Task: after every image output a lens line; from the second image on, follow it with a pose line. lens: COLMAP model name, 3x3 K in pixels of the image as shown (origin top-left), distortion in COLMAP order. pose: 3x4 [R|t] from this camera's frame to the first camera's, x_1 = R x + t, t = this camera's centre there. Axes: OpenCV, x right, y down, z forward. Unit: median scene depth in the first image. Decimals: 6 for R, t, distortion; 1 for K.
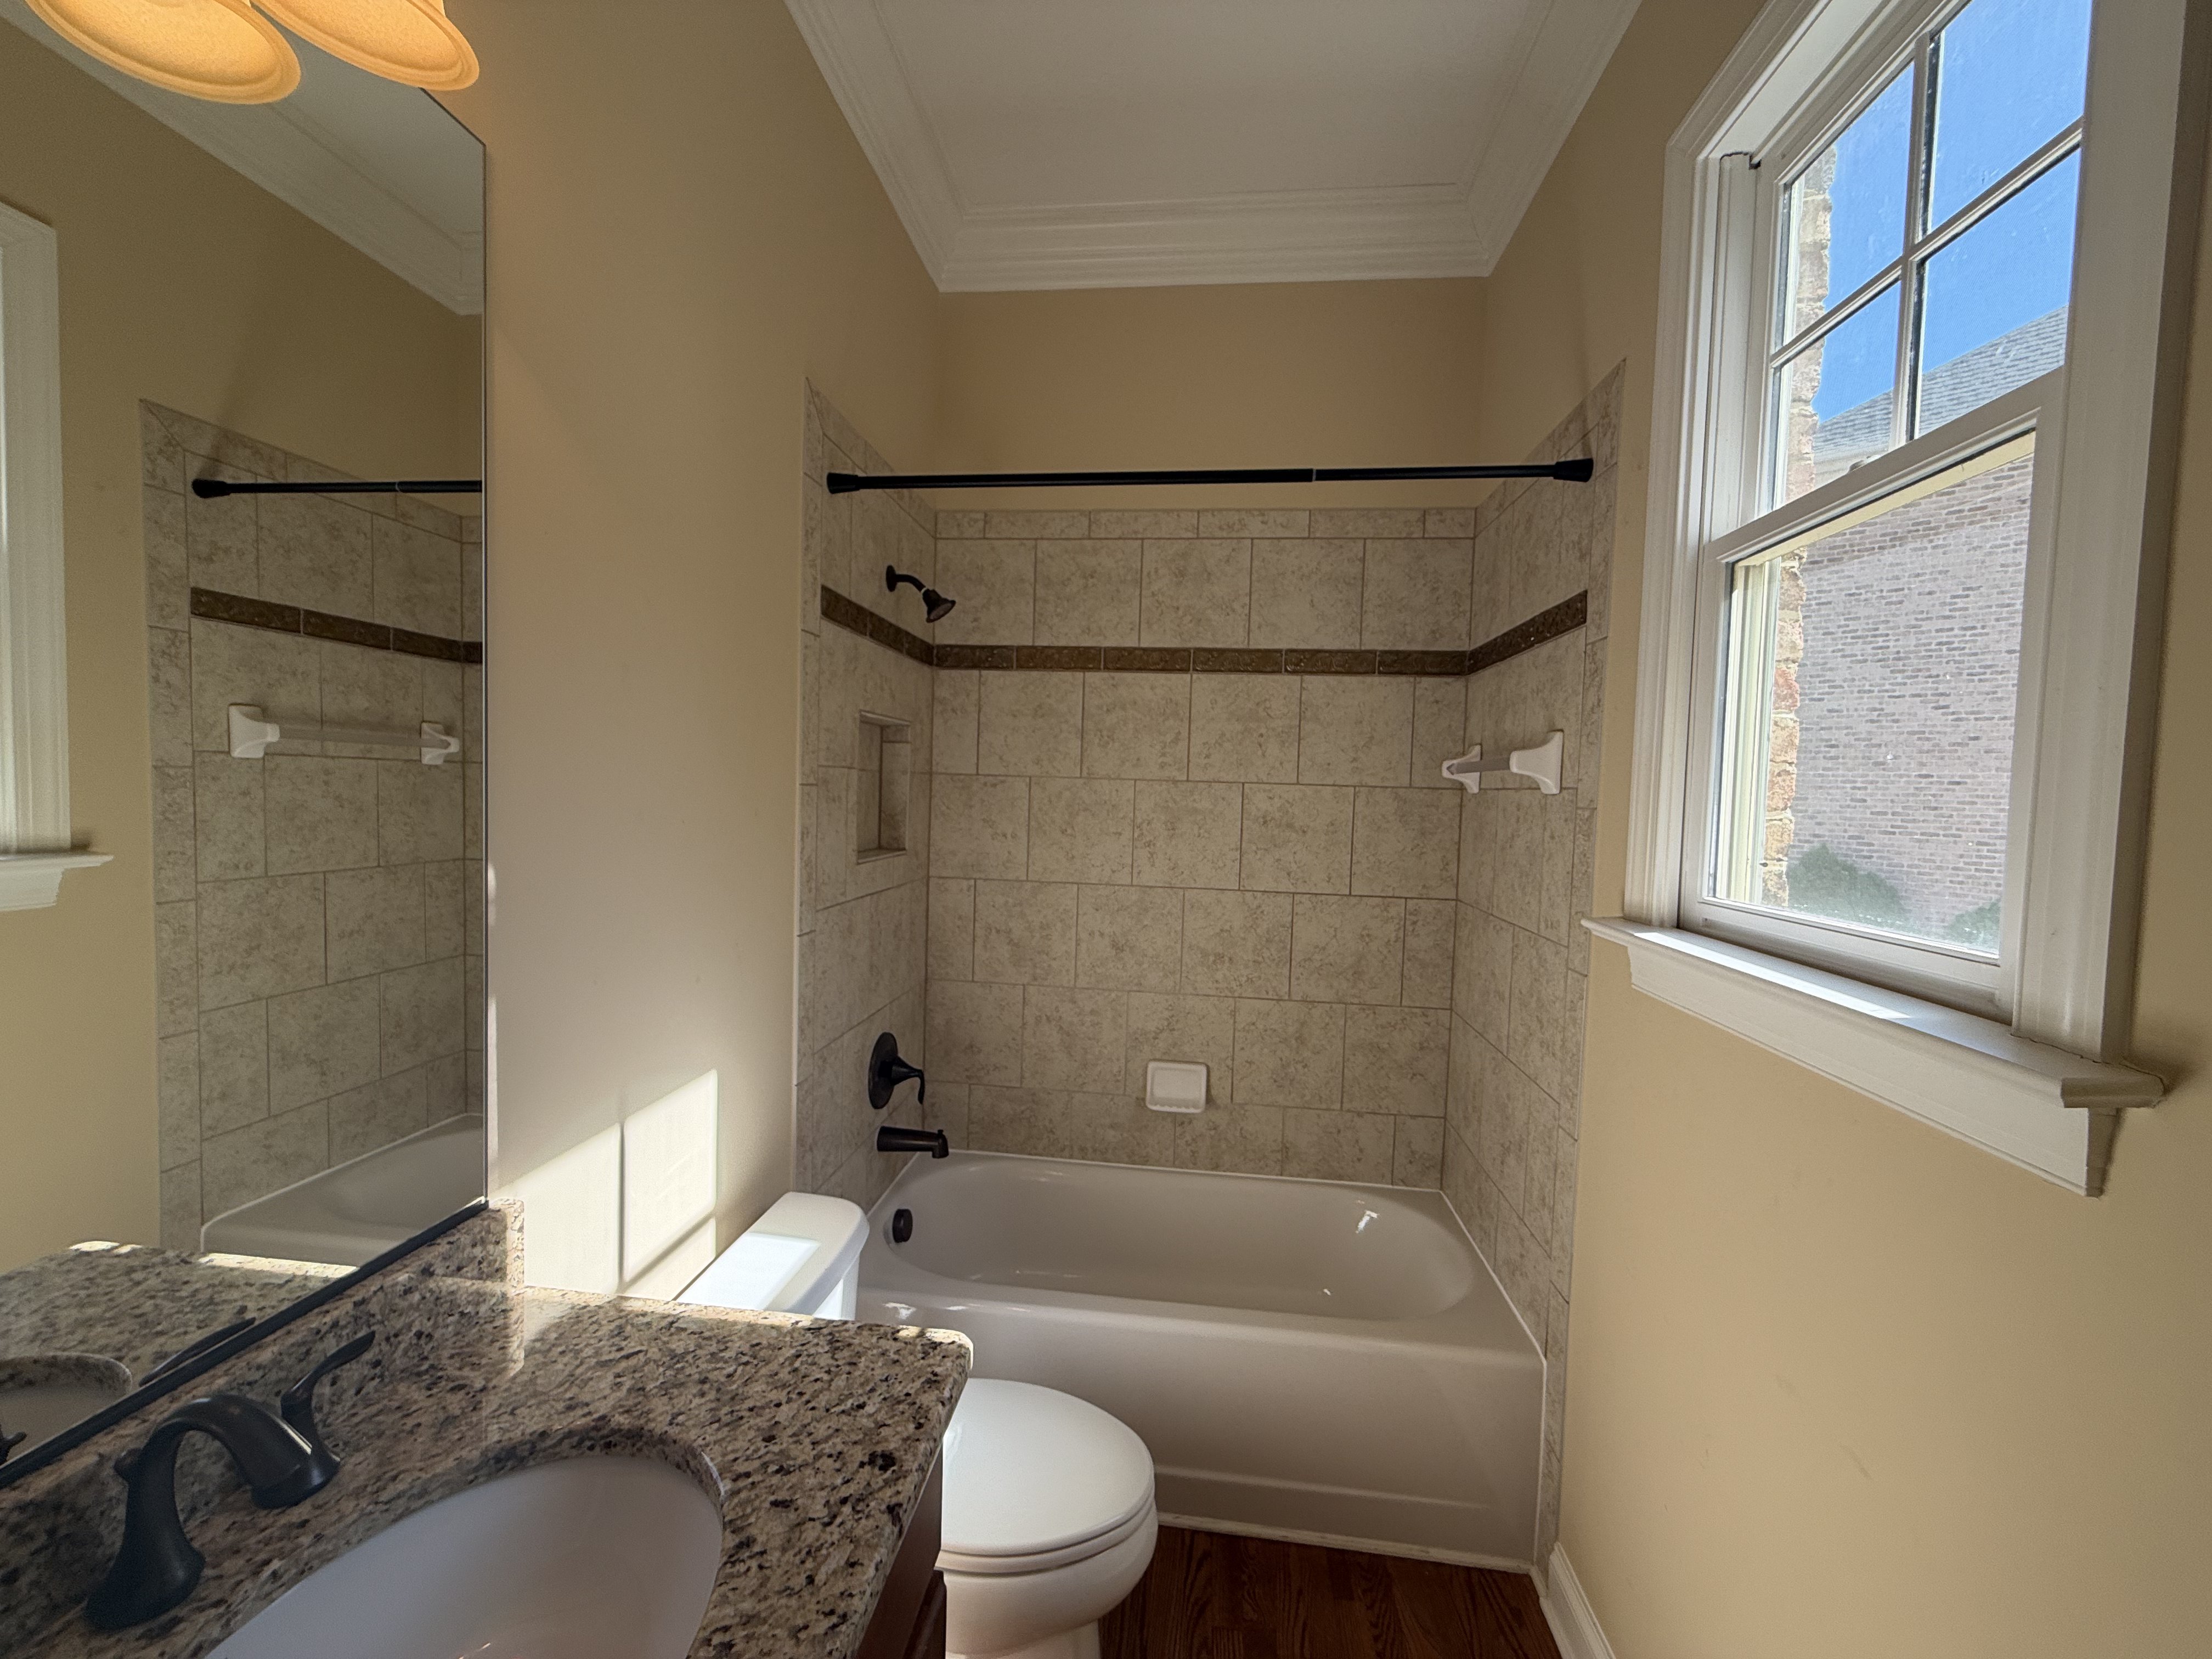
lens RADIAL K [[882.3, 0, 1104.5], [0, 882.3, 833.0], [0, 0, 1]] dist [-0.002649, -0.000290]
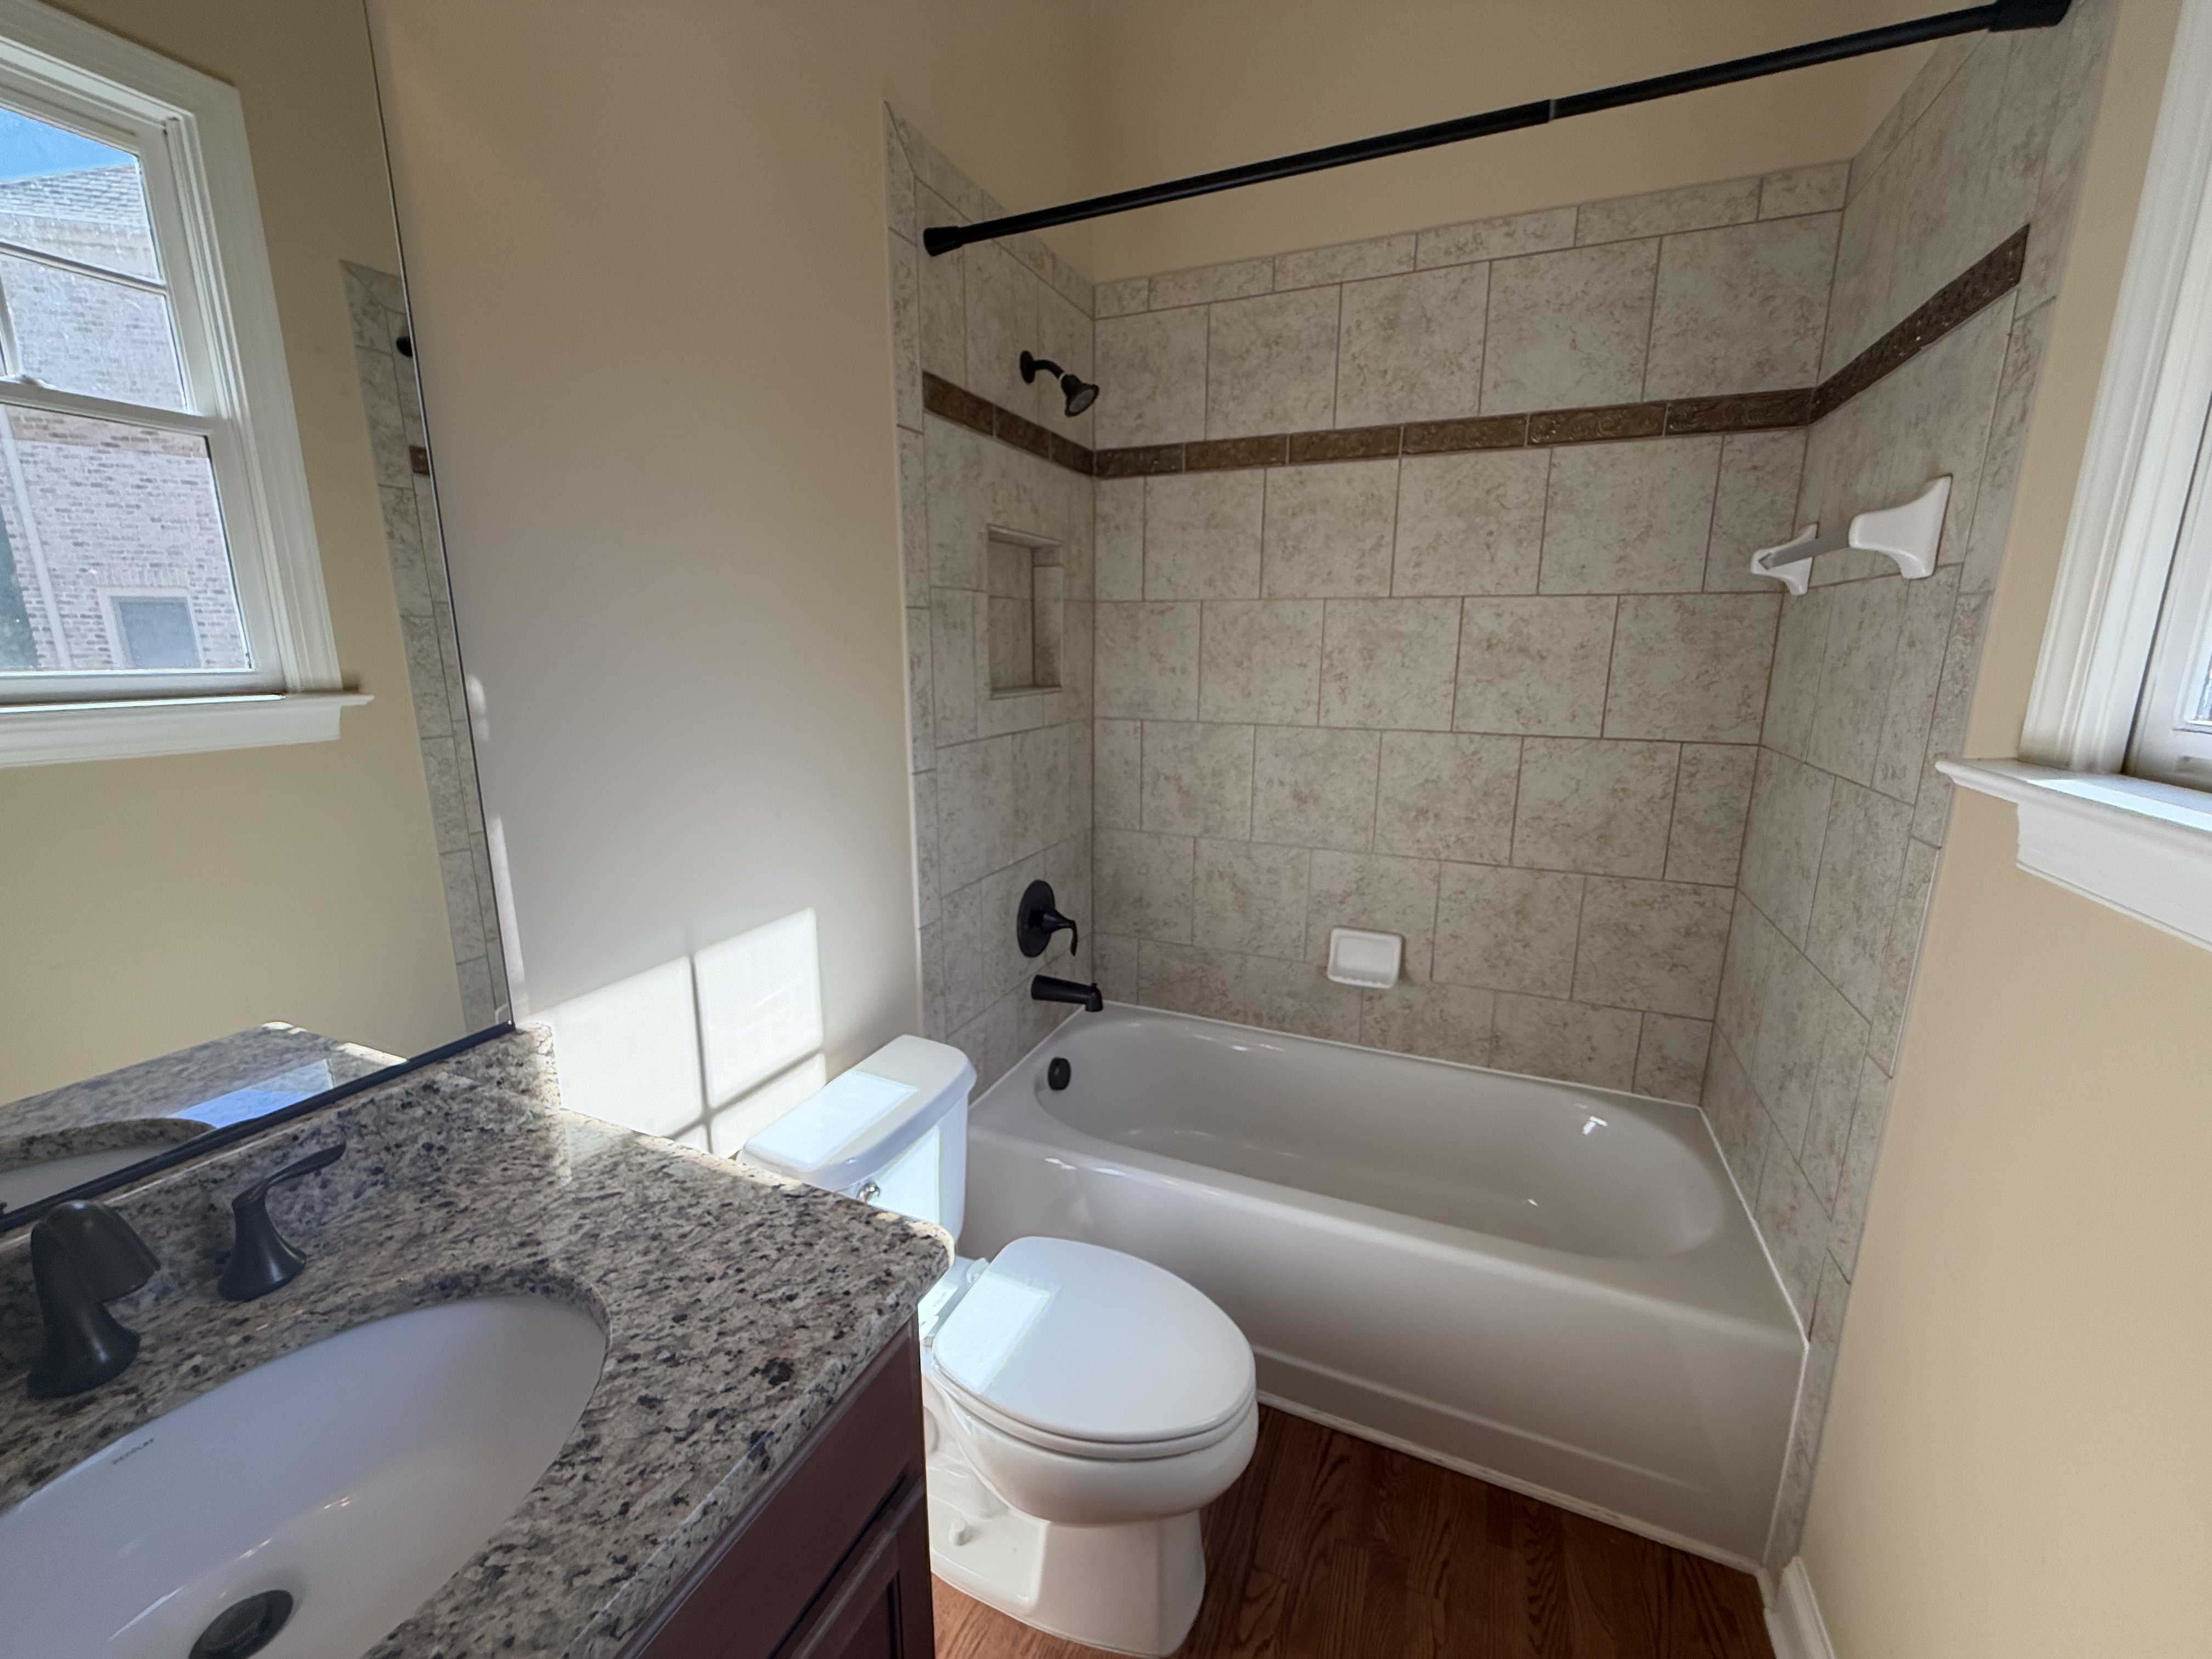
lens RADIAL K [[882.3, 0, 1104.5], [0, 882.3, 833.0], [0, 0, 1]] dist [-0.002649, -0.000290]
pose [[0.956333, 0.034143, -0.290277, 0.114251], [0.012735, 0.987343, 0.158089, 0.031836], [0.292001, -0.154883, 0.943794, 0.158030]]
